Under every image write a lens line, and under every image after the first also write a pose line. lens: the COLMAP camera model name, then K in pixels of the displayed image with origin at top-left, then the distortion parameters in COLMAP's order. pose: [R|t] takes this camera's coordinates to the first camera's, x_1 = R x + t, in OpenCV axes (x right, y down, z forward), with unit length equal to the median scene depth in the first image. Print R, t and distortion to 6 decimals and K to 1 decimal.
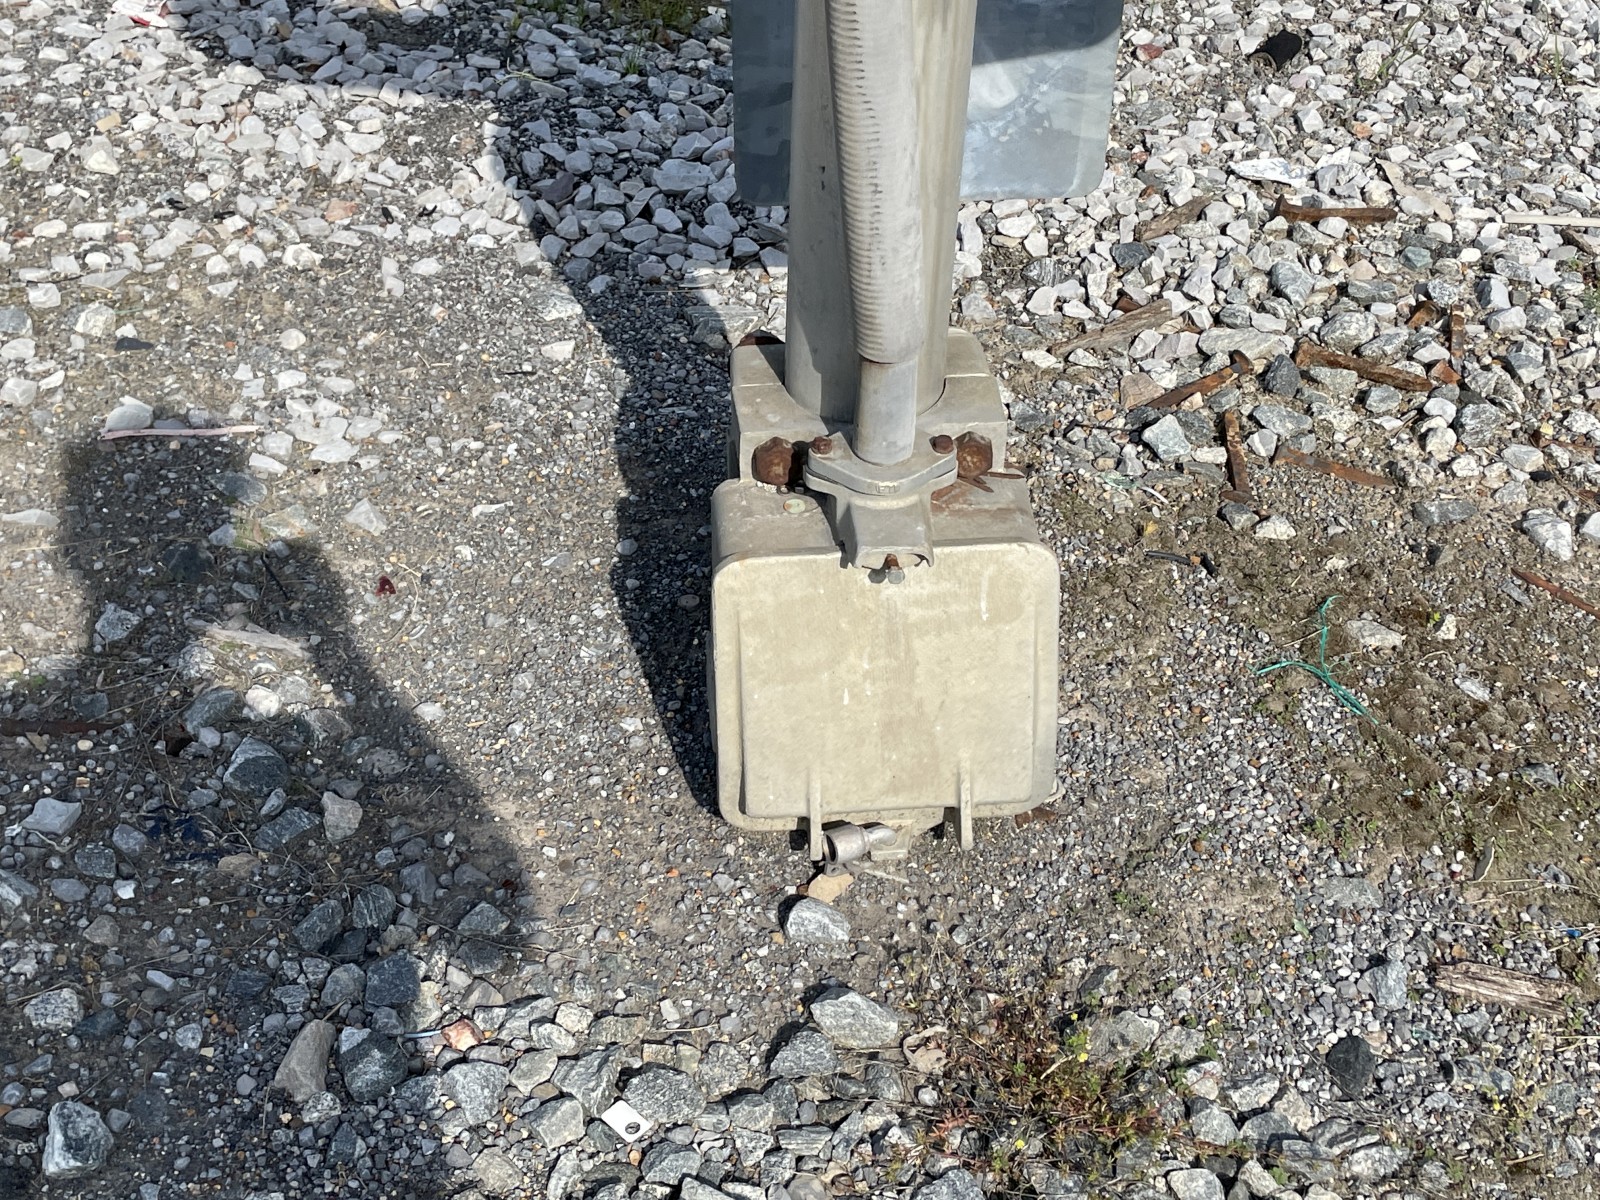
lens RADIAL K [[2055.7, 0, 796.6], [0, 2055.7, 602.5], [0, 0, 1]] dist [0.065341, 0.000000]
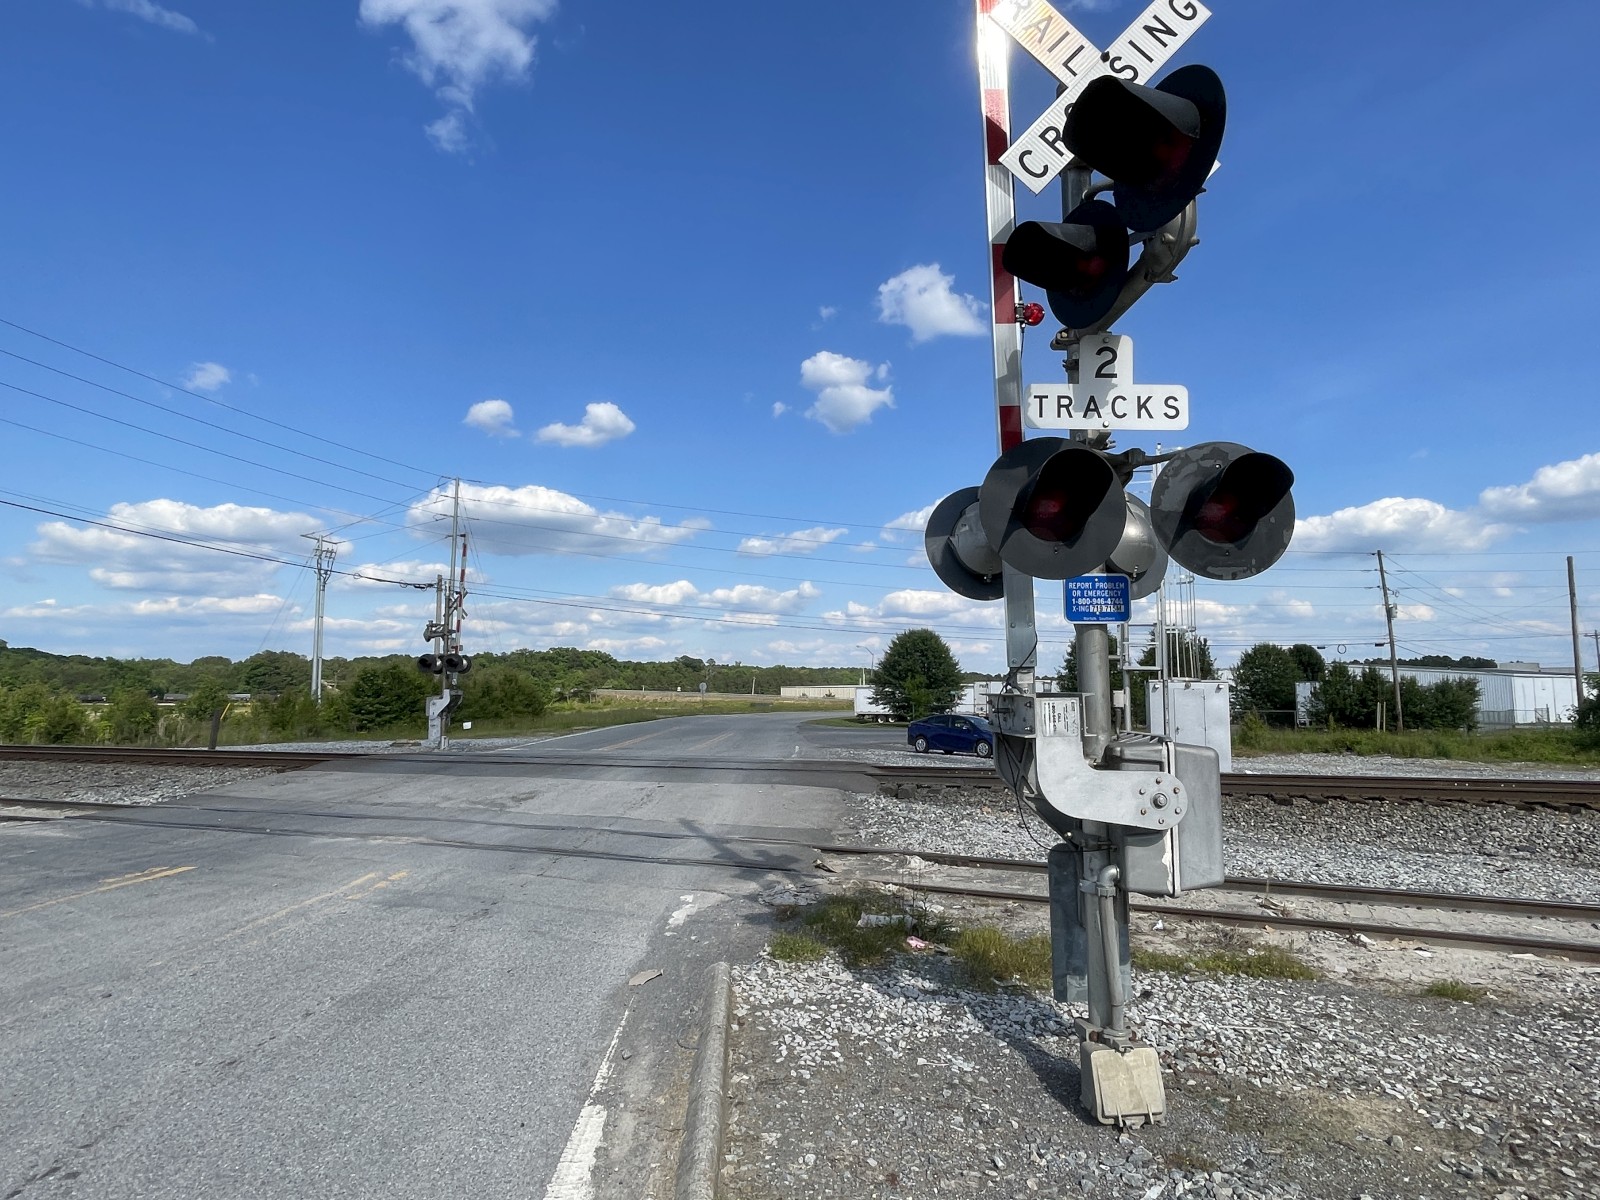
lens RADIAL K [[880.6, 0, 806.0], [0, 880.6, 599.8], [0, 0, 1]] dist [0.000807, -0.000594]
pose [[0.999416, -0.028851, -0.018285, -0.420870], [0.006861, 0.693968, -0.719973, 0.482261], [0.033461, 0.719427, 0.693761, -0.850477]]
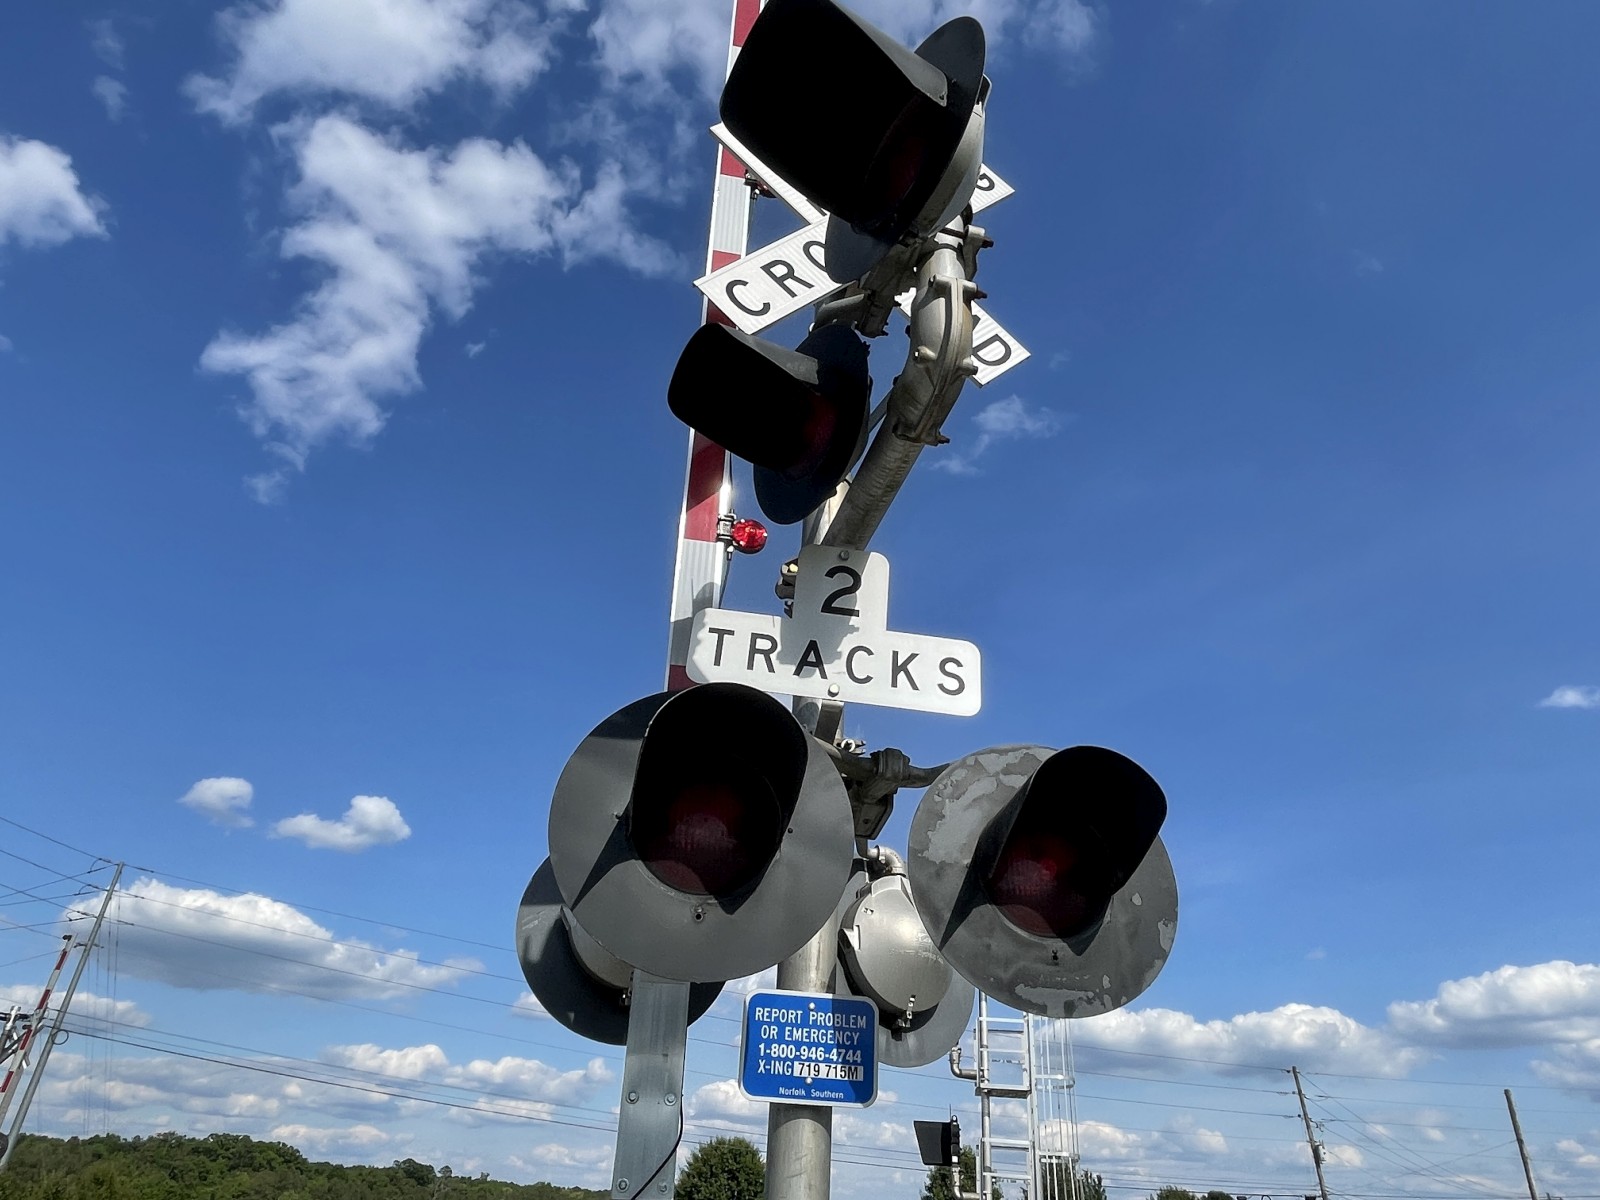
lens RADIAL K [[1054.1, 0, 802.2], [0, 1054.1, 604.0], [0, 0, 1]] dist [0.001592, -0.004149]
pose [[0.986759, 0.099251, 0.128282, -0.114347], [0.088515, 0.333227, -0.938683, 0.103068], [-0.135913, 0.937608, 0.320029, -0.421539]]
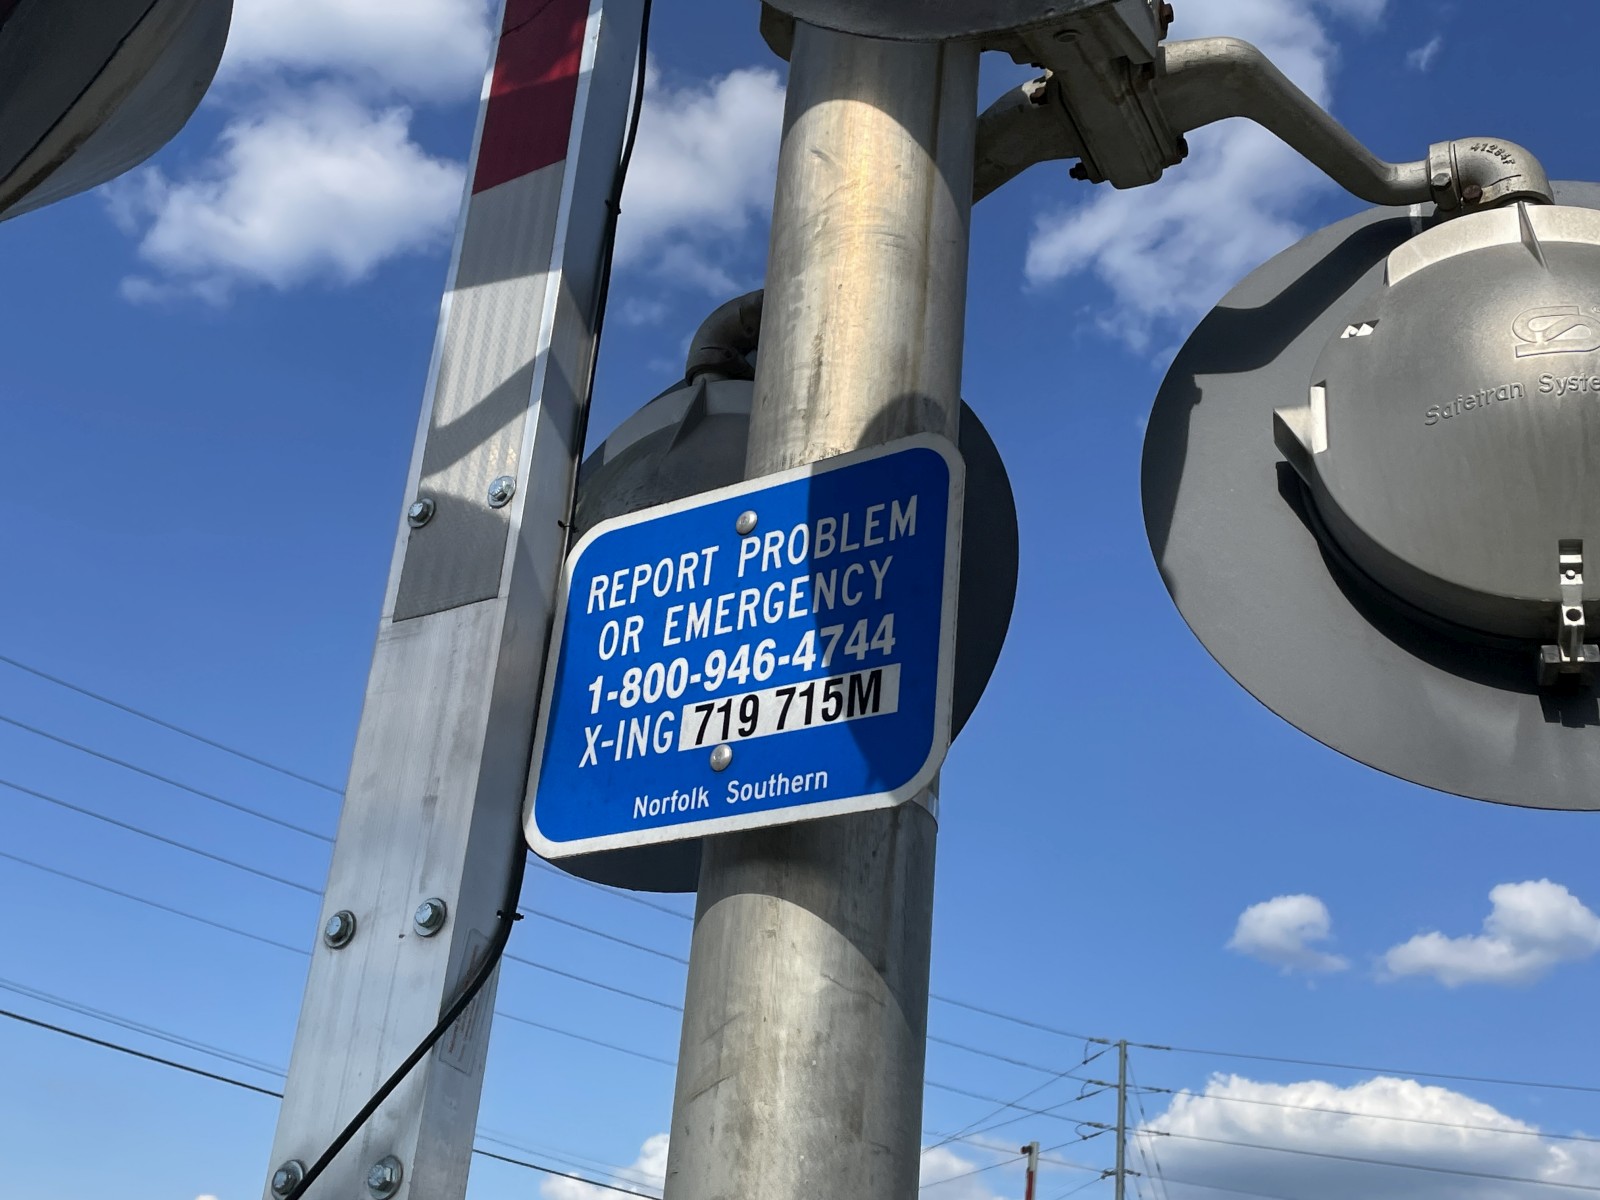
lens RADIAL K [[1891.6, 0, 809.8], [0, 1891.6, 606.7], [0, 0, 1]] dist [0.070877, 0.000000]
pose [[0.823317, -0.204819, -0.529337, 0.263040], [-0.412695, 0.424233, -0.806046, -0.251591], [0.389656, 0.882086, 0.264751, 0.068171]]
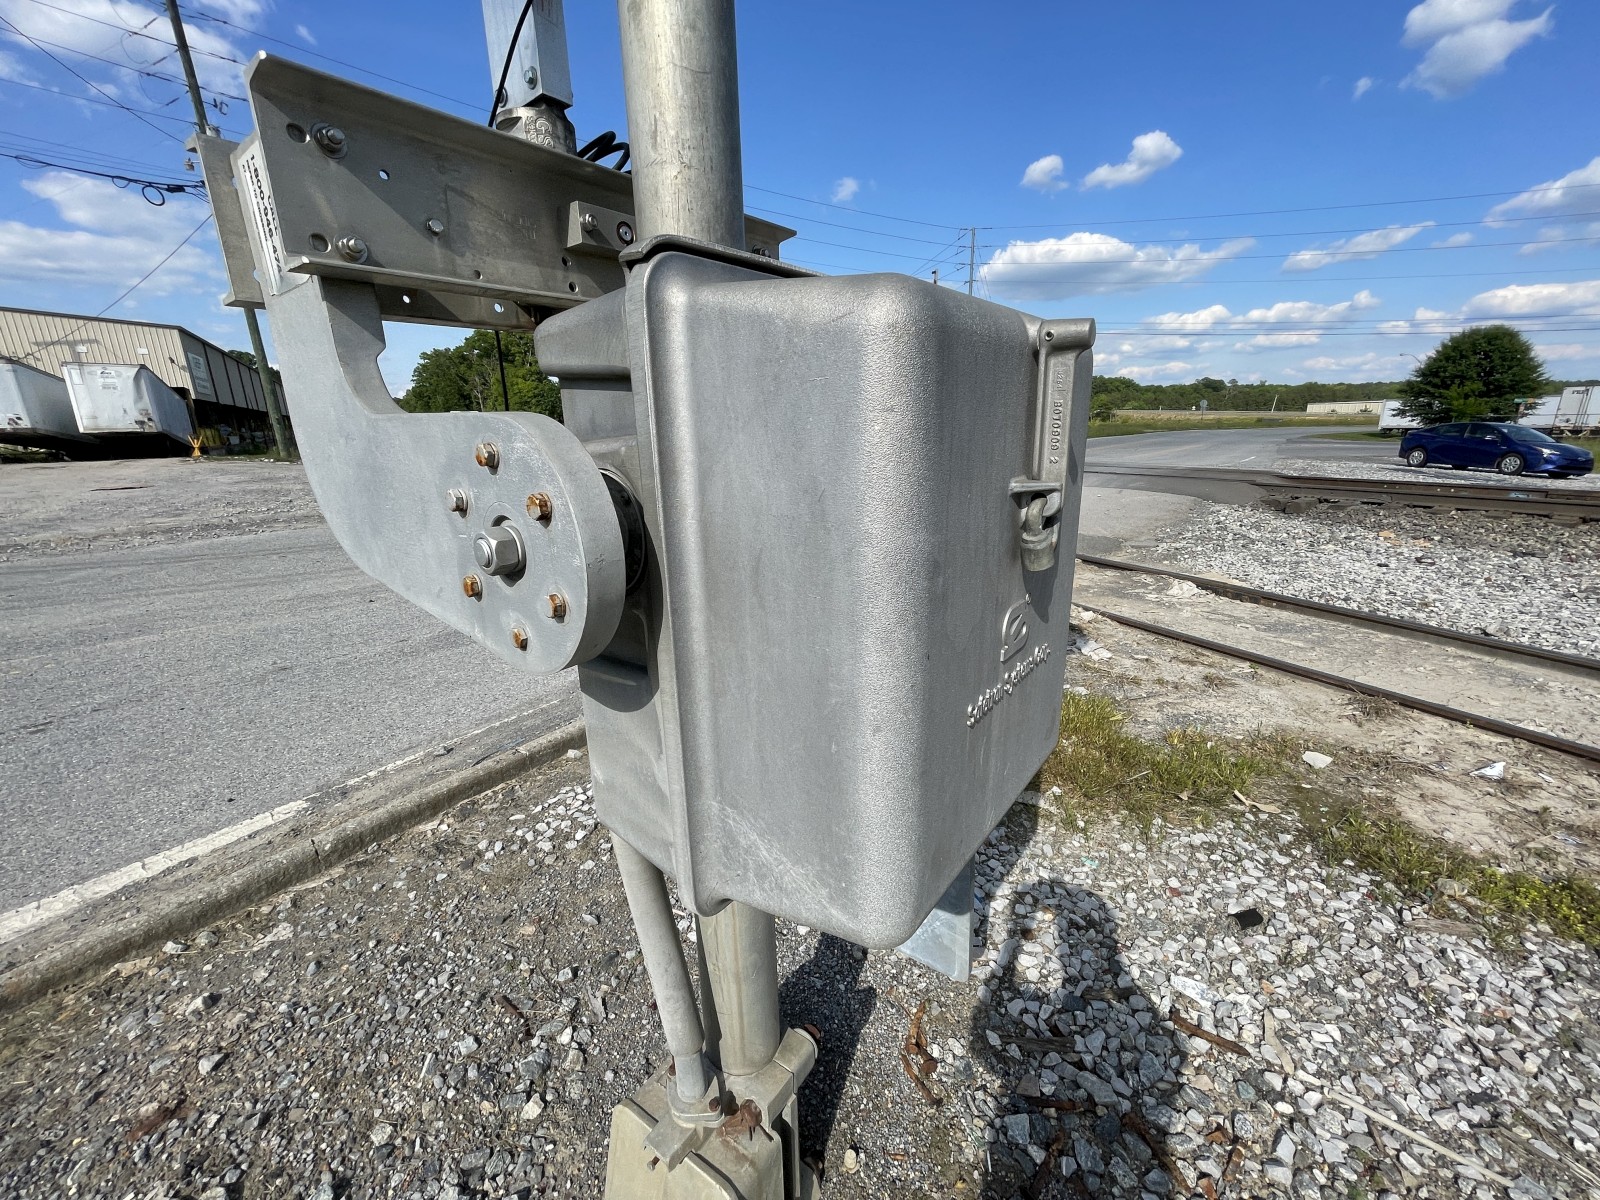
lens RADIAL K [[642.7, 0, 805.5], [0, 642.7, 596.1], [0, 0, 1]] dist [0.002489, -0.002203]
pose [[0.766241, 0.129574, -0.629354, 0.293999], [-0.382038, 0.879402, -0.284078, -0.231240], [0.516646, 0.458109, 0.723335, 0.218689]]
